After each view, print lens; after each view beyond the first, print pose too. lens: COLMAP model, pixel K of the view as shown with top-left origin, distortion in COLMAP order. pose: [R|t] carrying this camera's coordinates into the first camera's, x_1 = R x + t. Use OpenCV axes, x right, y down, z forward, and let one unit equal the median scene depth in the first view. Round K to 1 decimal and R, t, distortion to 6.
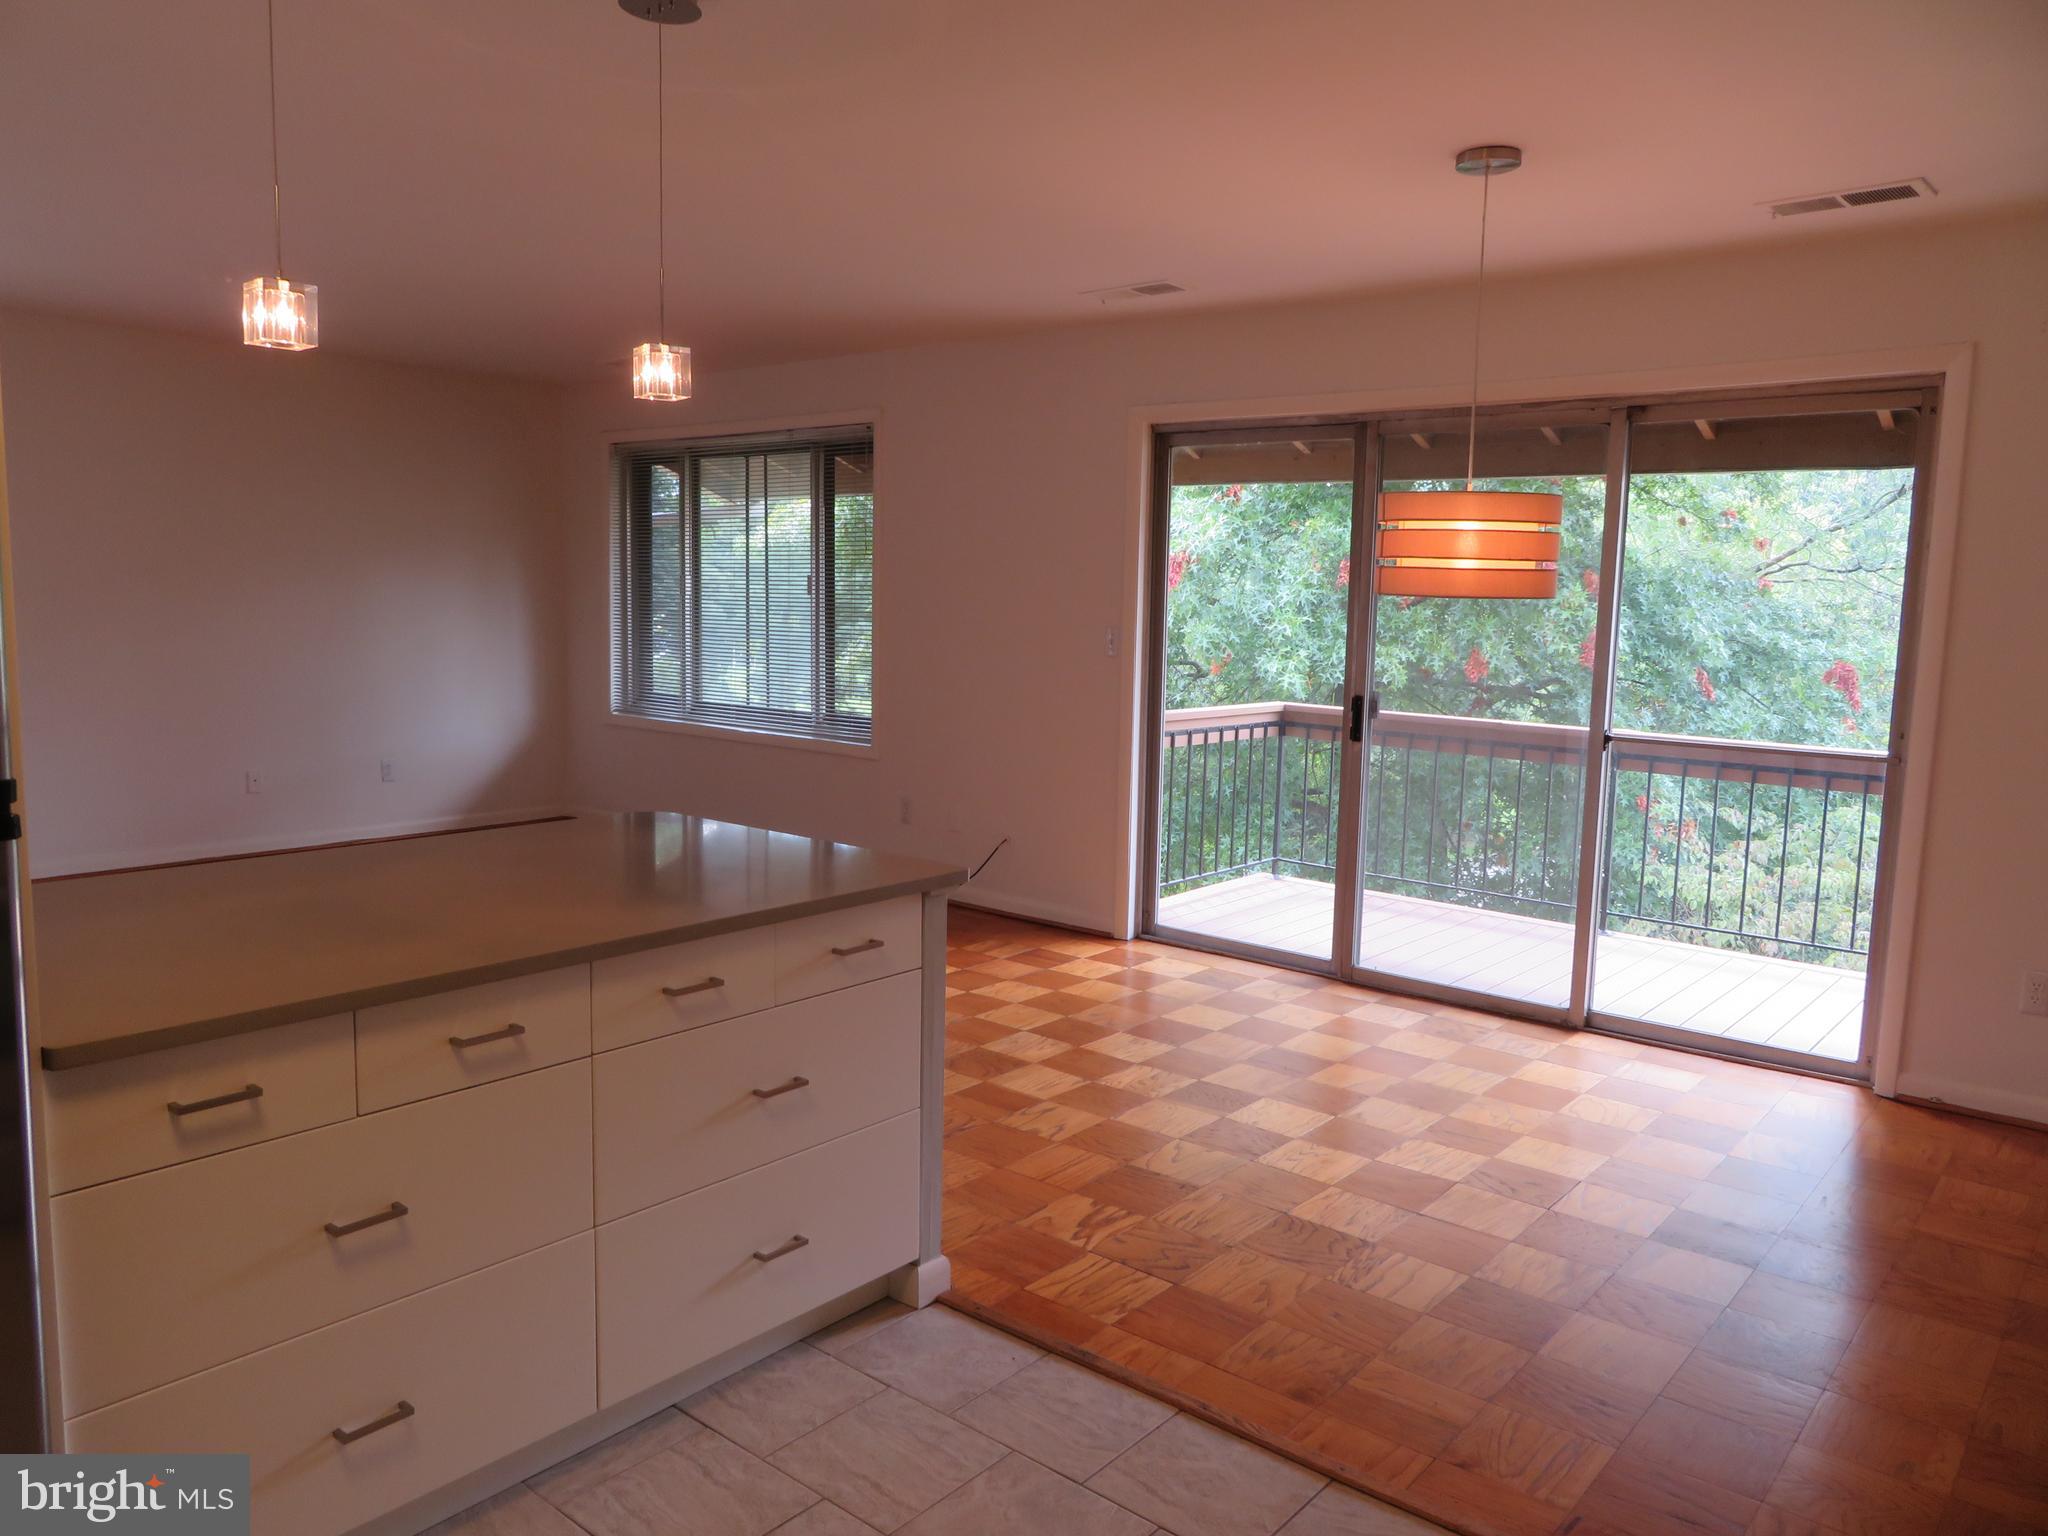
lens RADIAL K [[1472.5, 0, 1024.0], [0, 1472.5, 768.0], [0, 0, 1]] dist [0.001380, 0.002870]
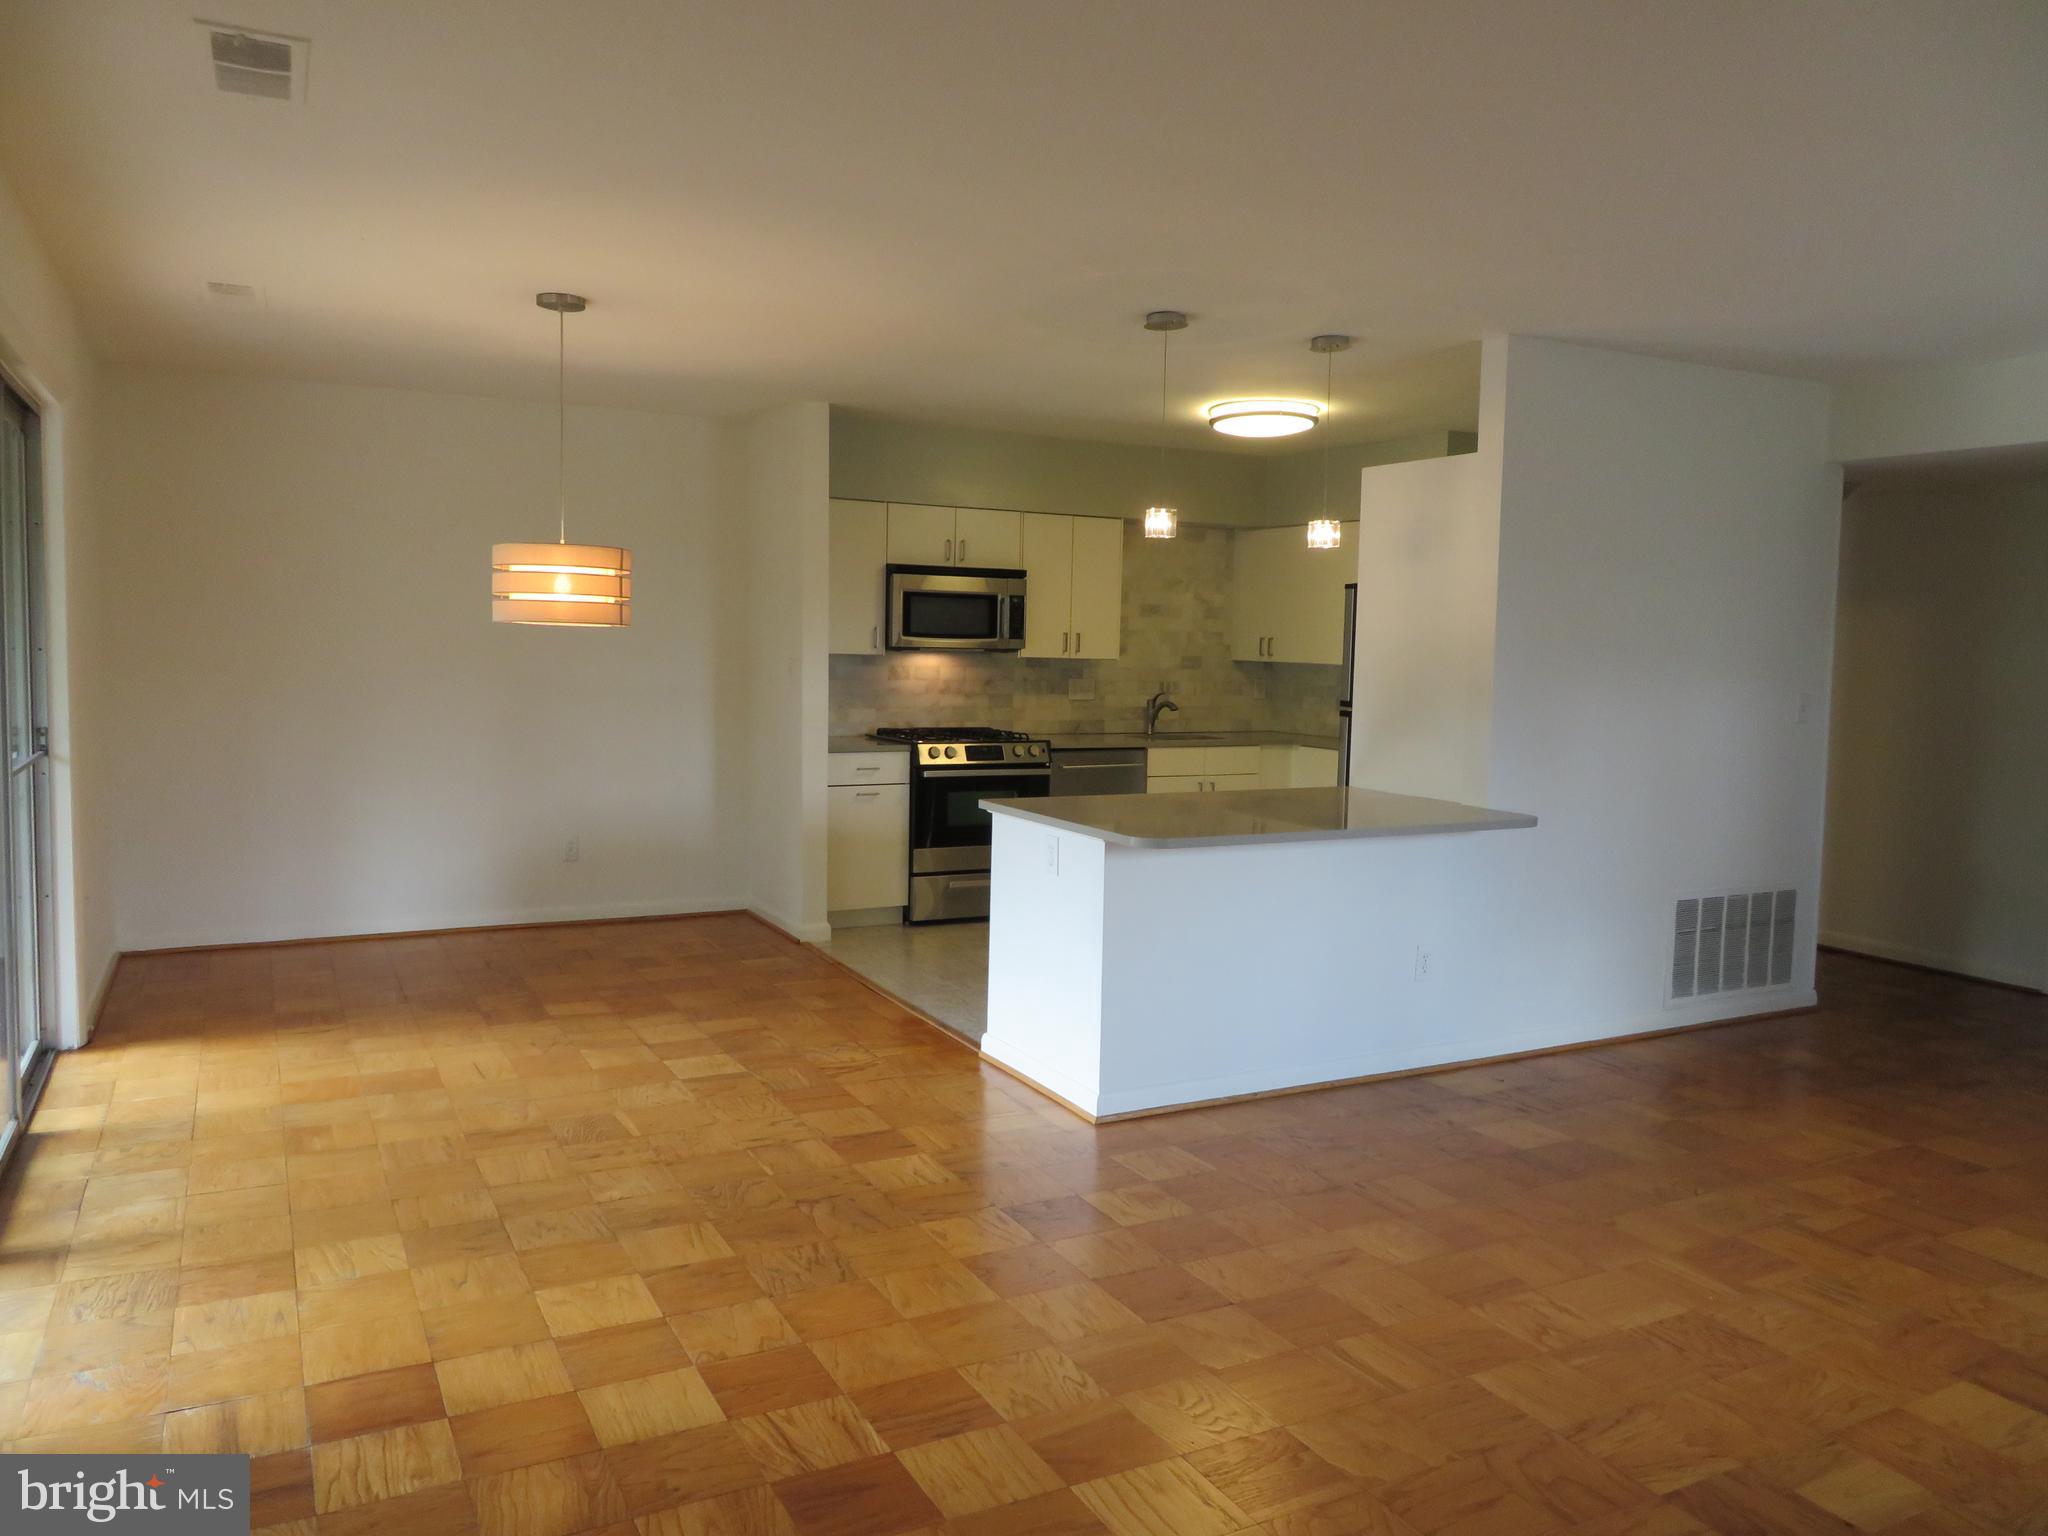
lens RADIAL K [[1472.5, 0, 1024.0], [0, 1472.5, 768.0], [0, 0, 1]] dist [0.001380, 0.002870]
pose [[-0.930007, -0.074519, 0.359908, -0.528412], [0.001341, 0.978536, 0.206072, -0.240555], [-0.367539, 0.192131, -0.909946, 1.909433]]
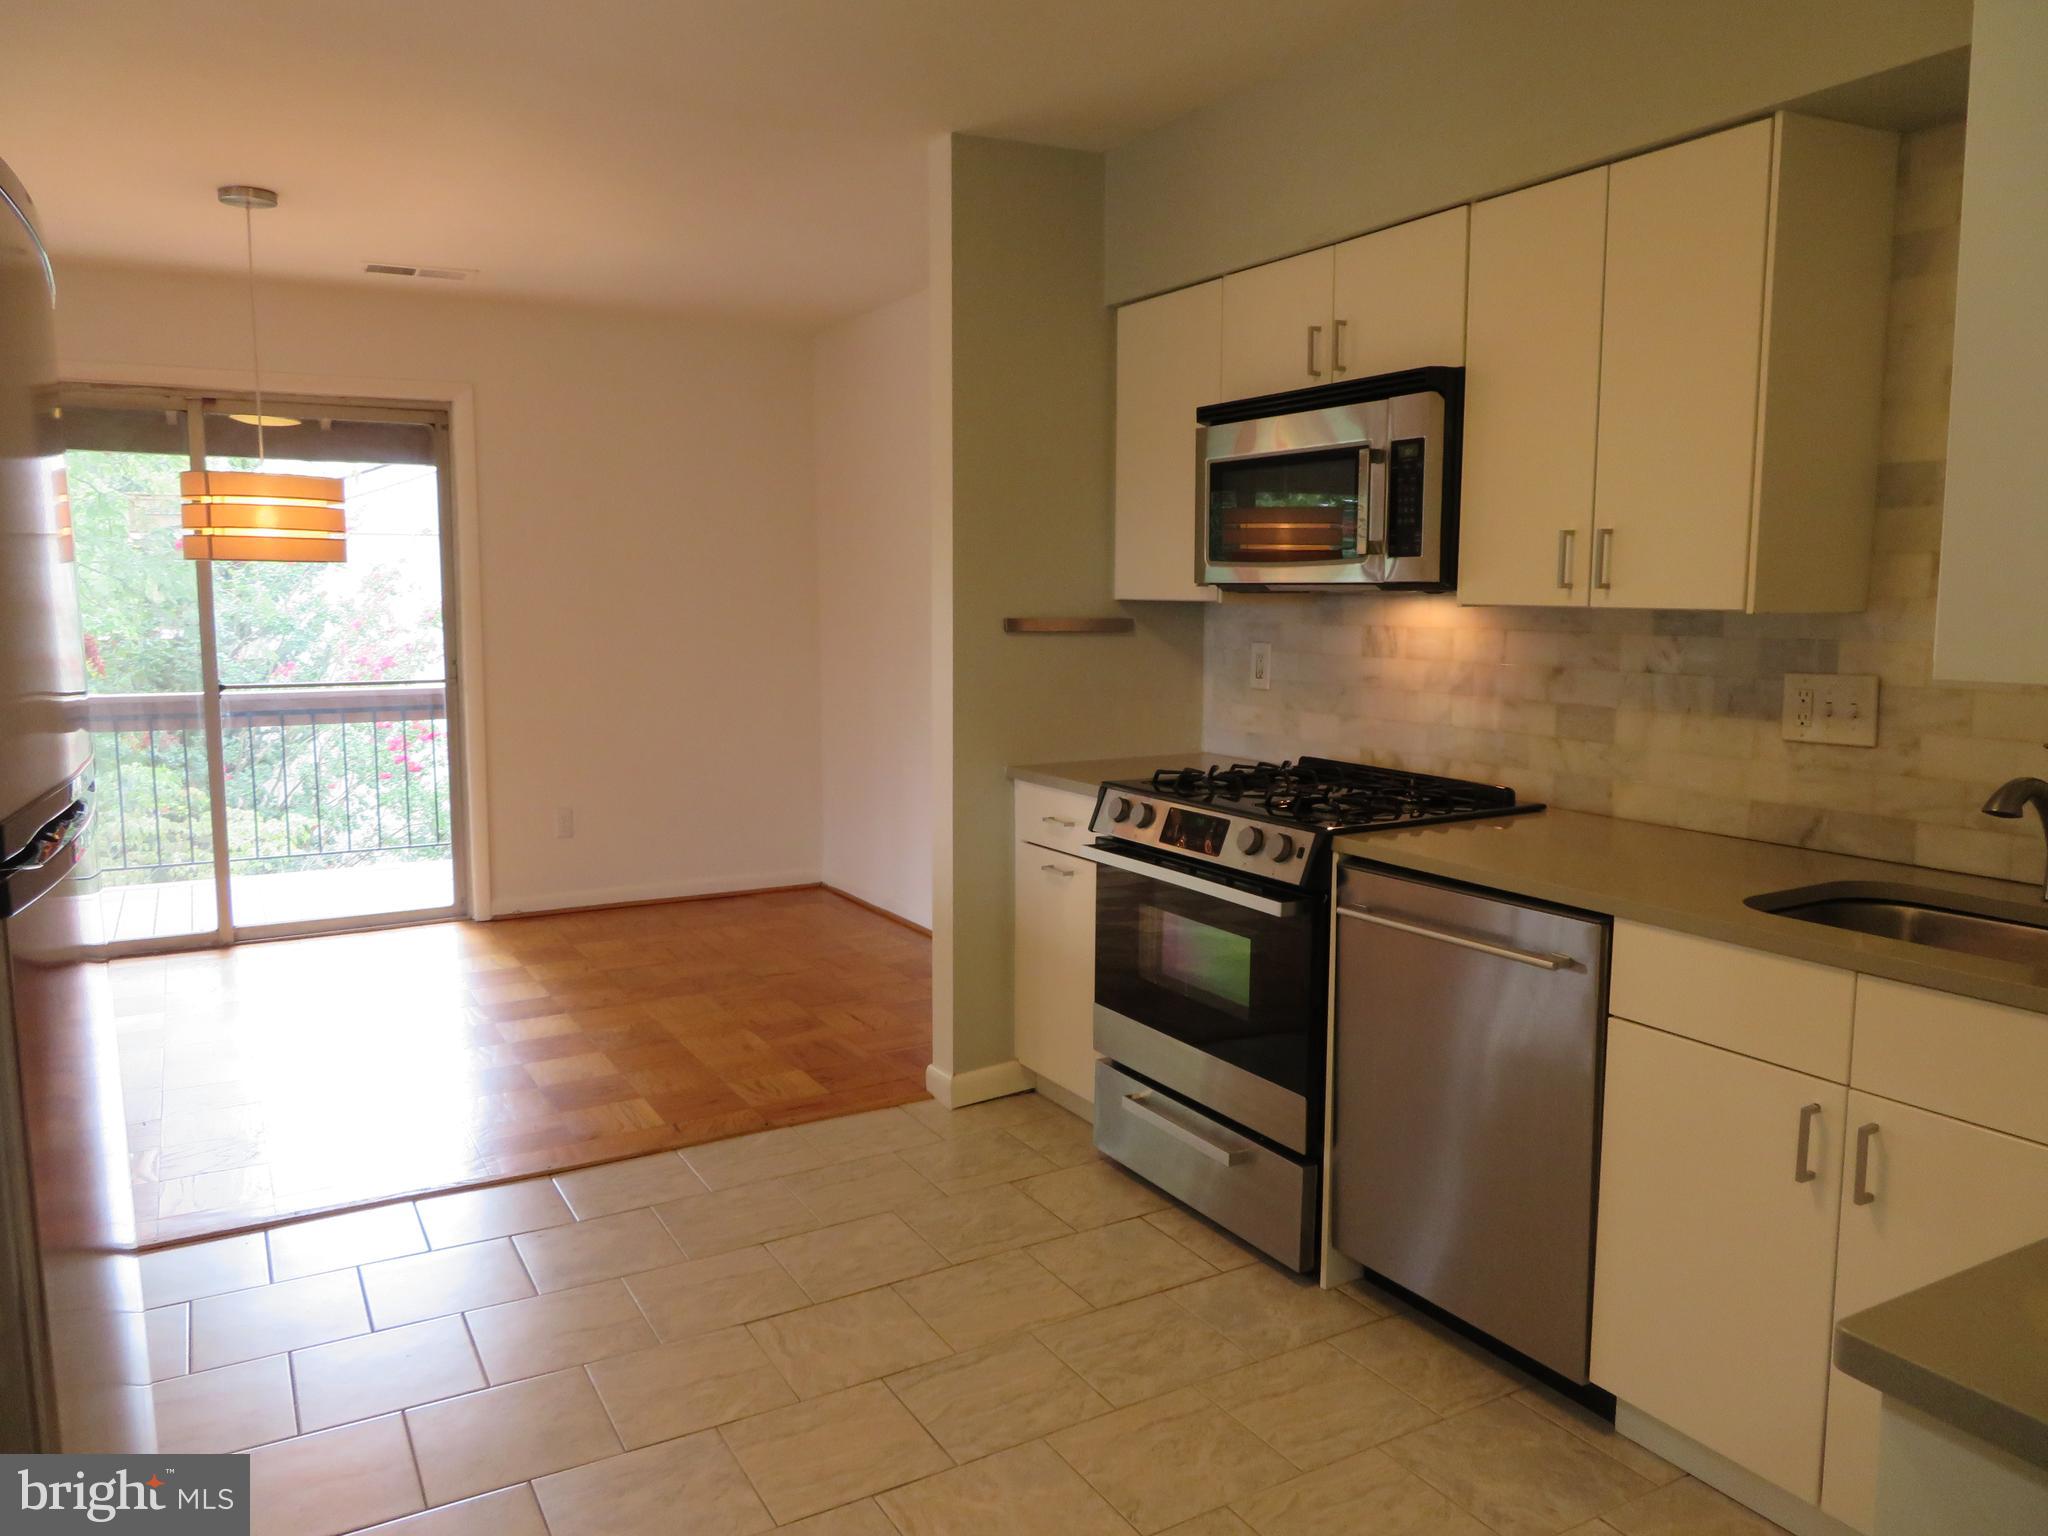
lens RADIAL K [[1472.5, 0, 1024.0], [0, 1472.5, 768.0], [0, 0, 1]] dist [0.001380, 0.002870]
pose [[0.344531, -0.136520, 0.928795, -0.571122], [0.121612, 0.987523, 0.100041, 0.003420], [-0.930865, 0.078485, 0.356835, 0.018452]]
